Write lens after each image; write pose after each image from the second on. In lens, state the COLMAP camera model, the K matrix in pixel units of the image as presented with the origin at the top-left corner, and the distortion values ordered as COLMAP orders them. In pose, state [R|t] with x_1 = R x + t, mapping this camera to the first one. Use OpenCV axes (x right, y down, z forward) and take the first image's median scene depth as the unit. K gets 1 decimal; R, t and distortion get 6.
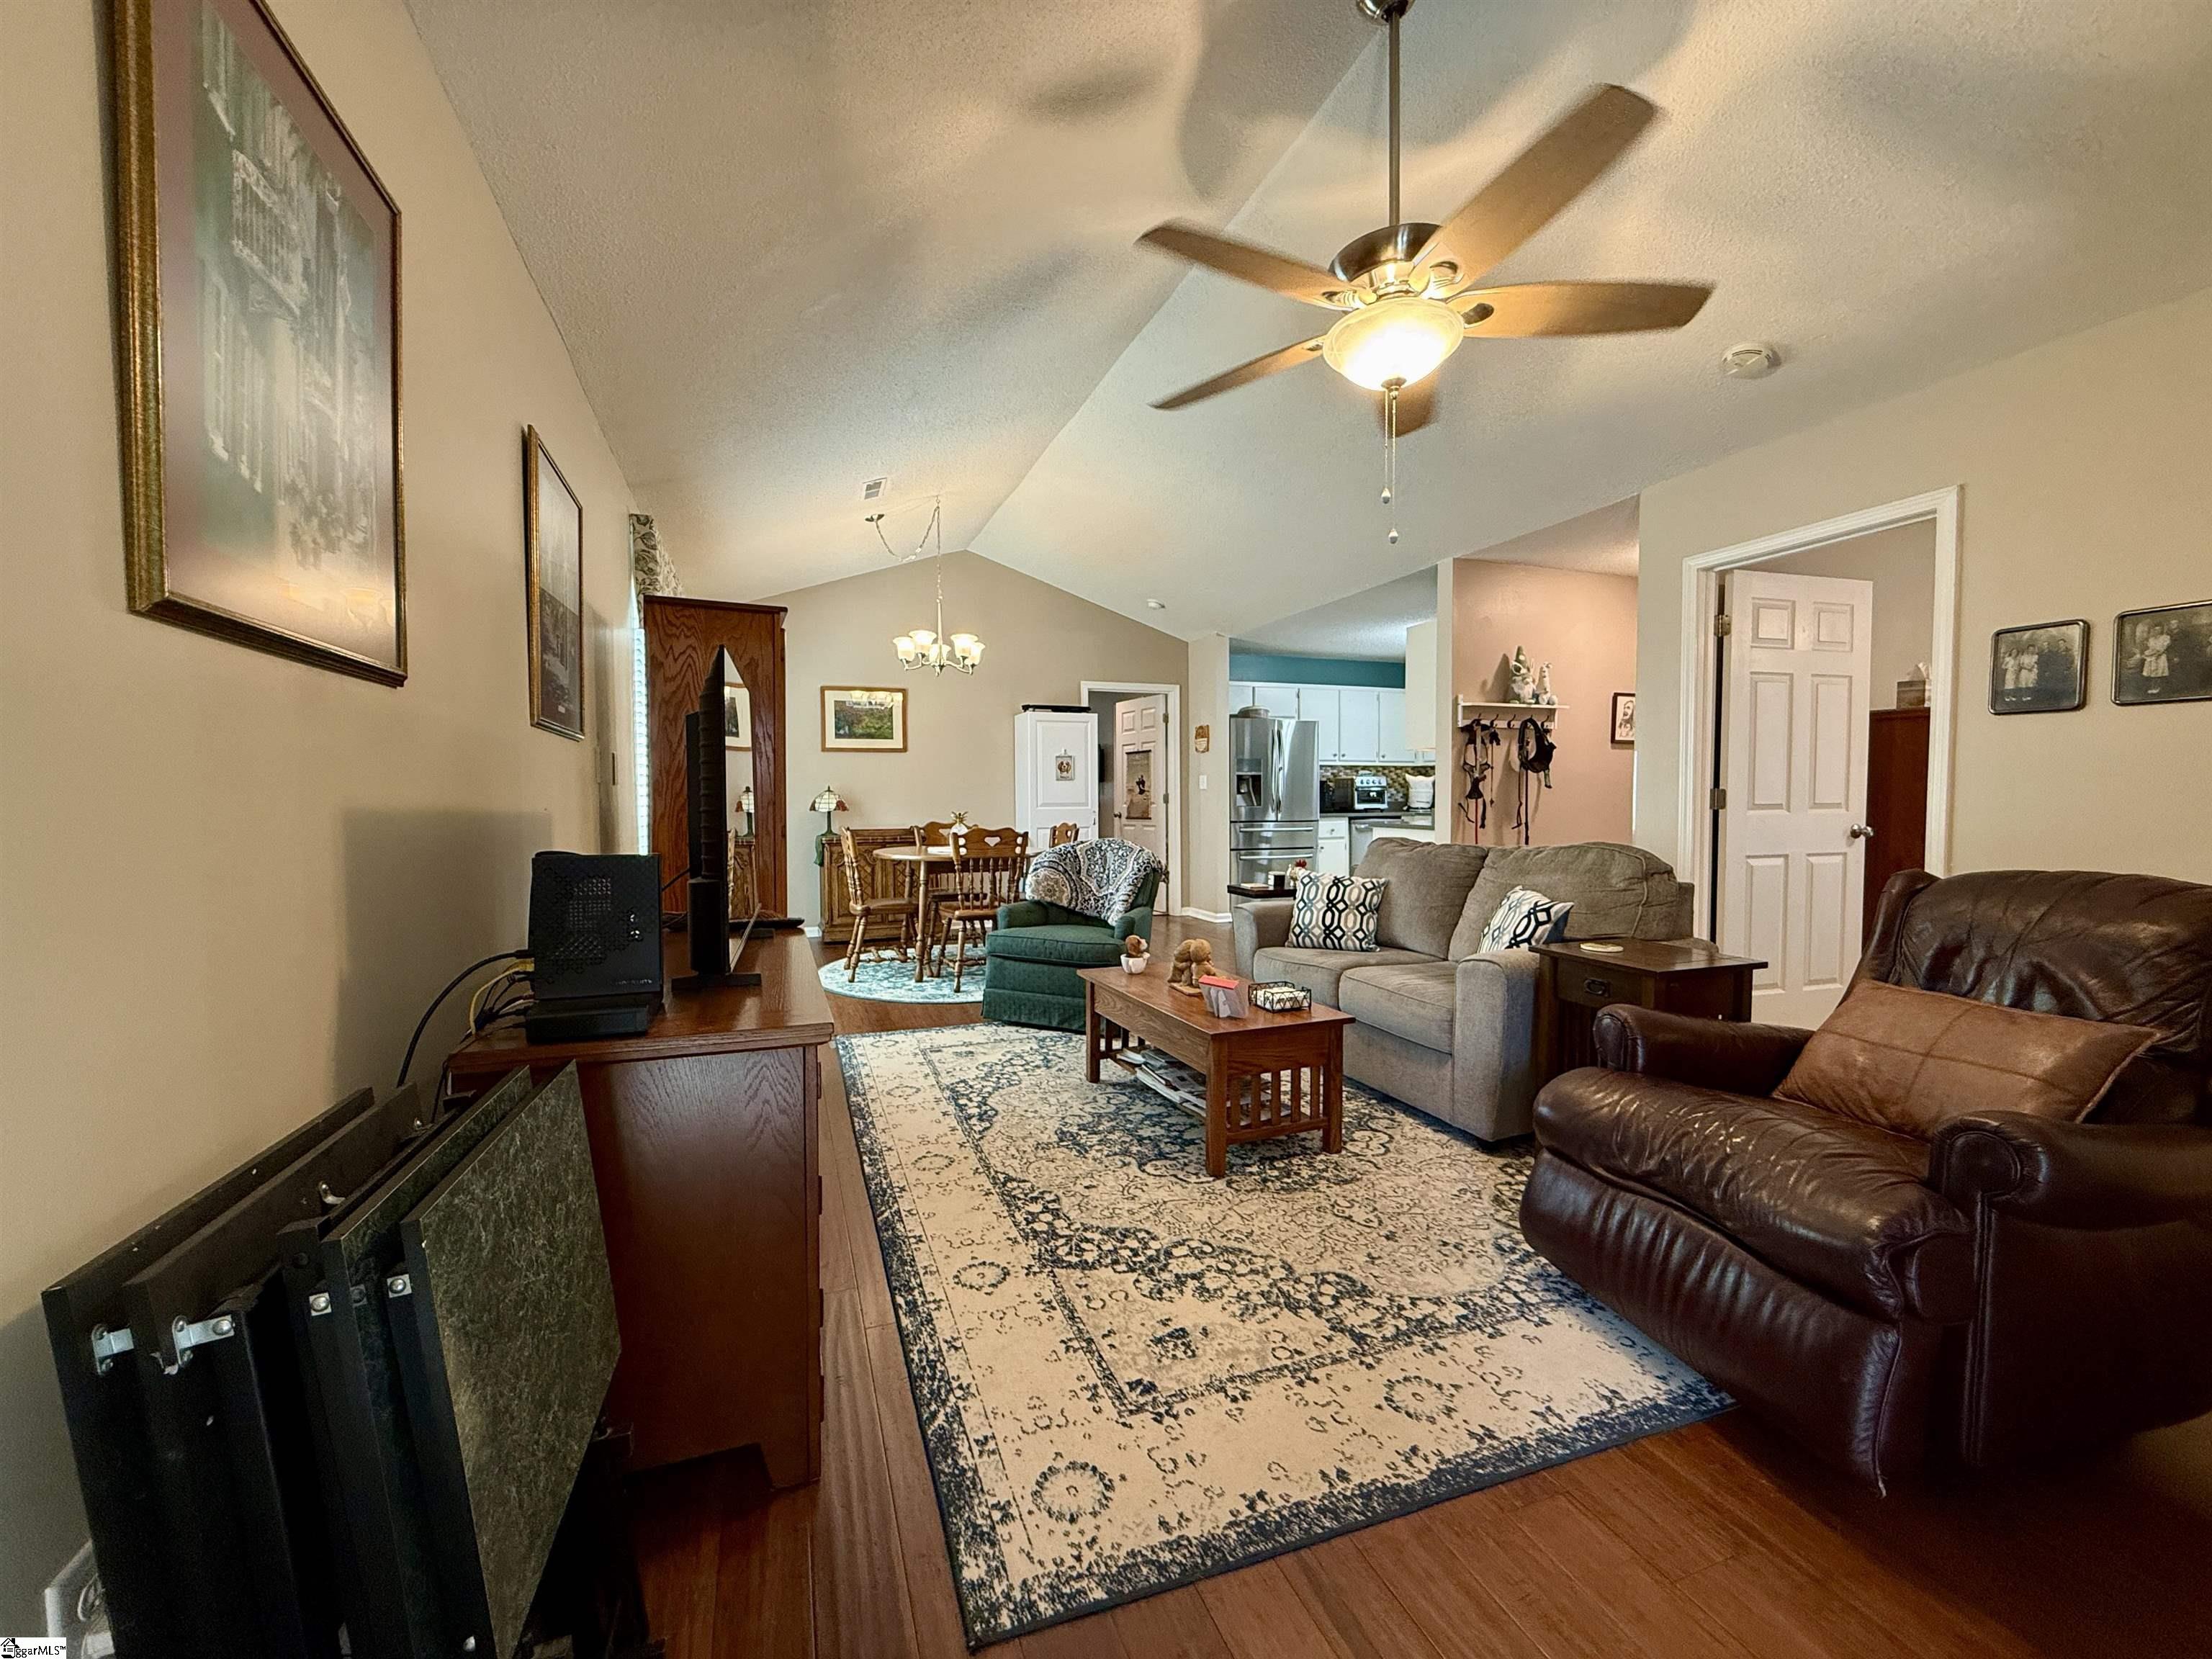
lens RADIAL K [[883.6, 0, 1093.5], [0, 883.6, 829.6], [0, 0, 1]] dist [-0.001771, 0.000878]
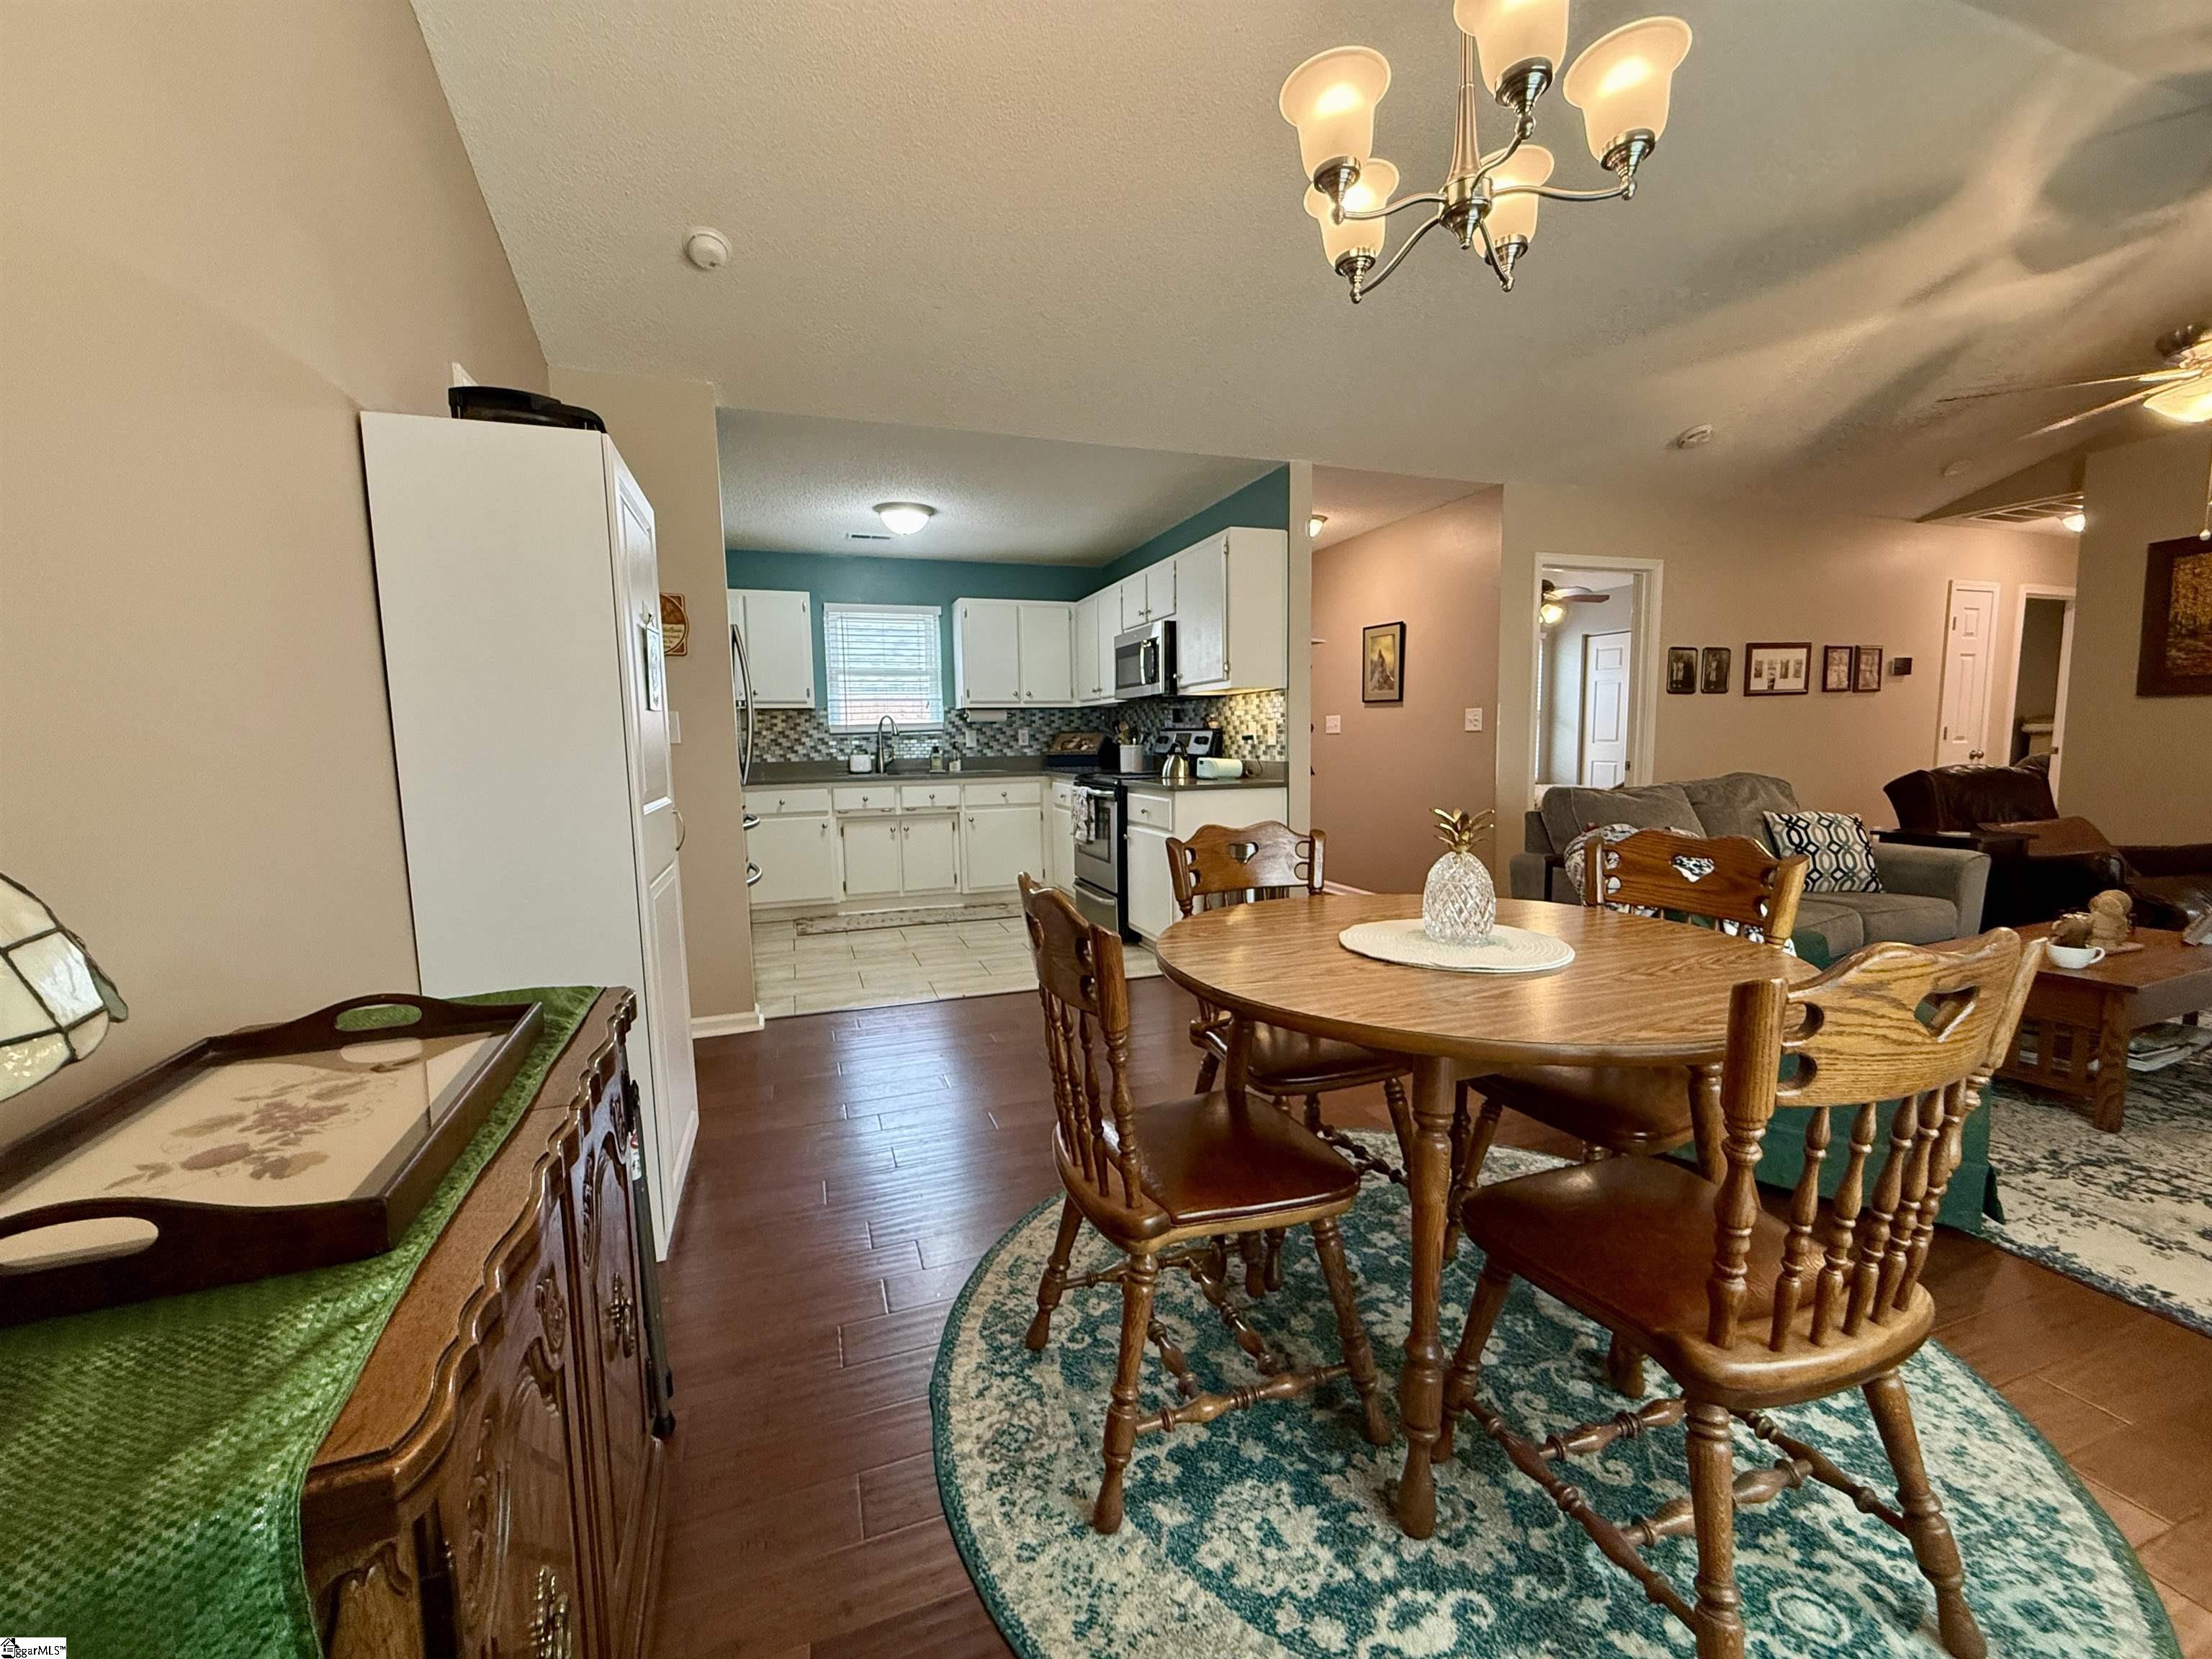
lens RADIAL K [[883.6, 0, 1097.5], [0, 883.6, 832.6], [0, 0, 1]] dist [-0.001771, 0.000878]
pose [[0.006347, -0.101210, 0.994845, -0.645539], [0.057223, 0.993271, 0.100685, -0.072525], [-0.998341, 0.056289, 0.012096, 1.660008]]
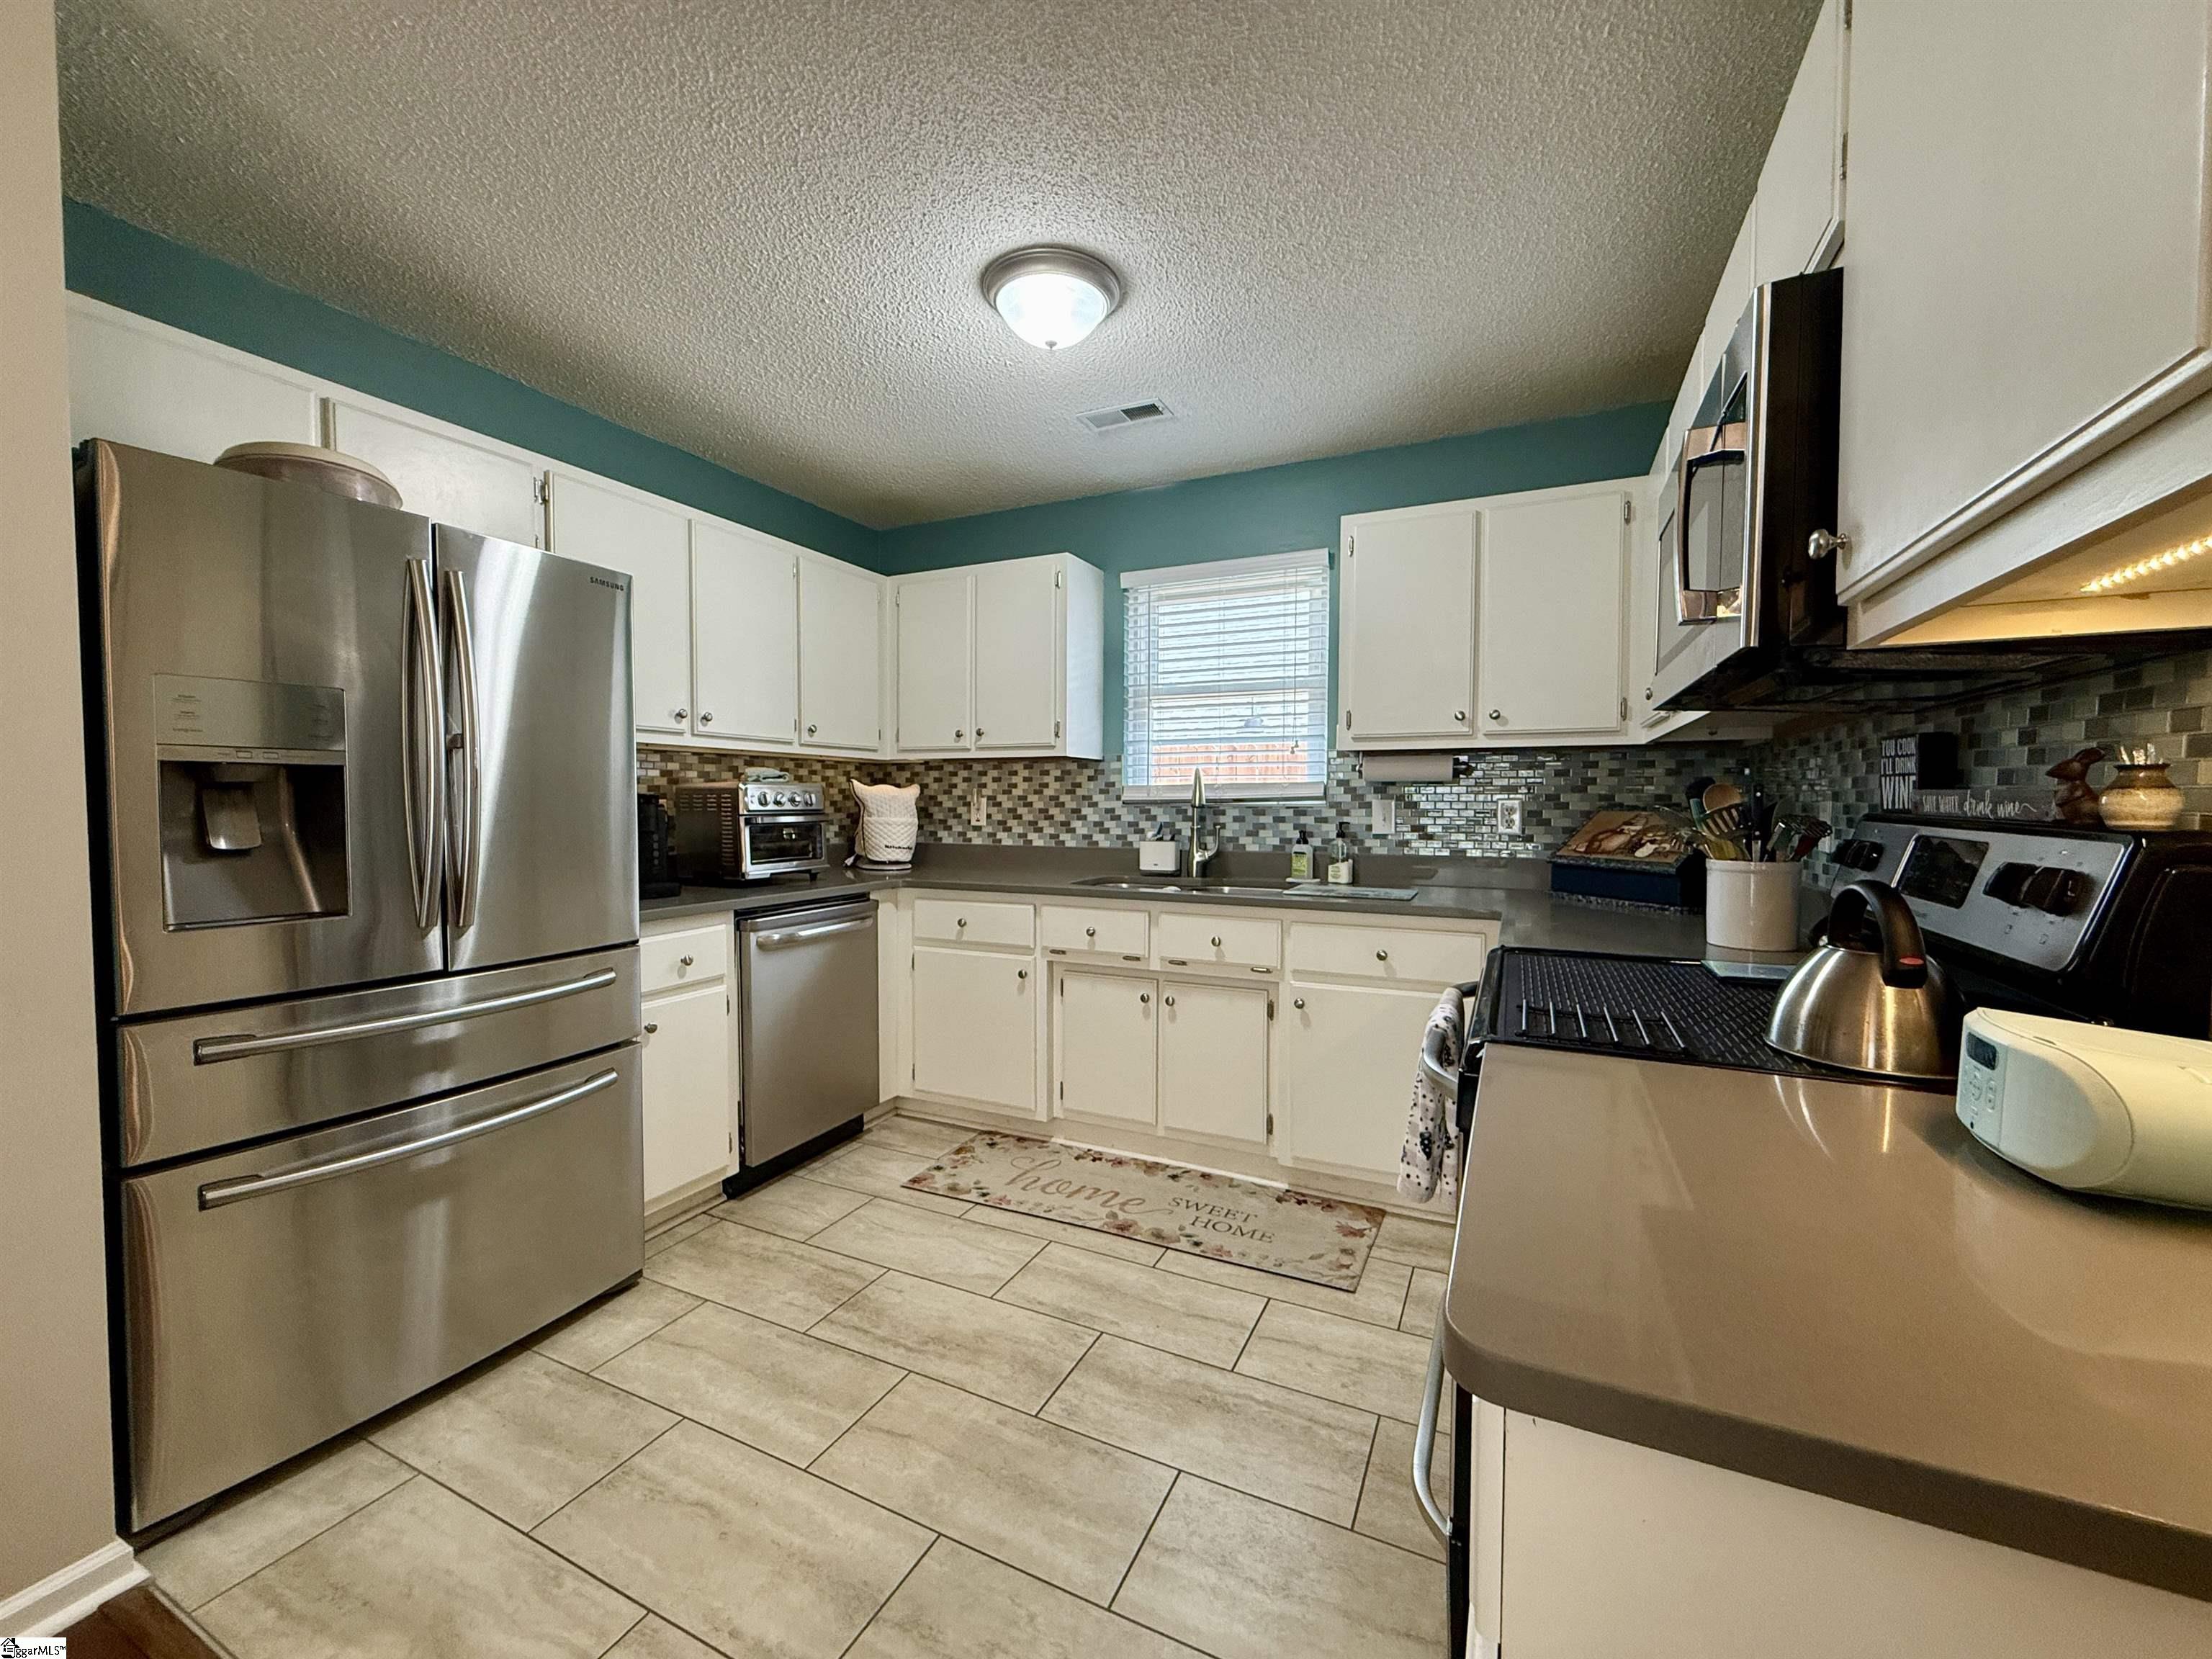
lens RADIAL K [[883.6, 0, 1097.1], [0, 883.6, 834.2], [0, 0, 1]] dist [-0.001771, 0.000878]
pose [[0.710614, -0.020571, 0.703281, 0.352391], [0.022382, 0.999728, 0.006627, -0.090653], [-0.703226, 0.011031, 0.710881, 1.518488]]
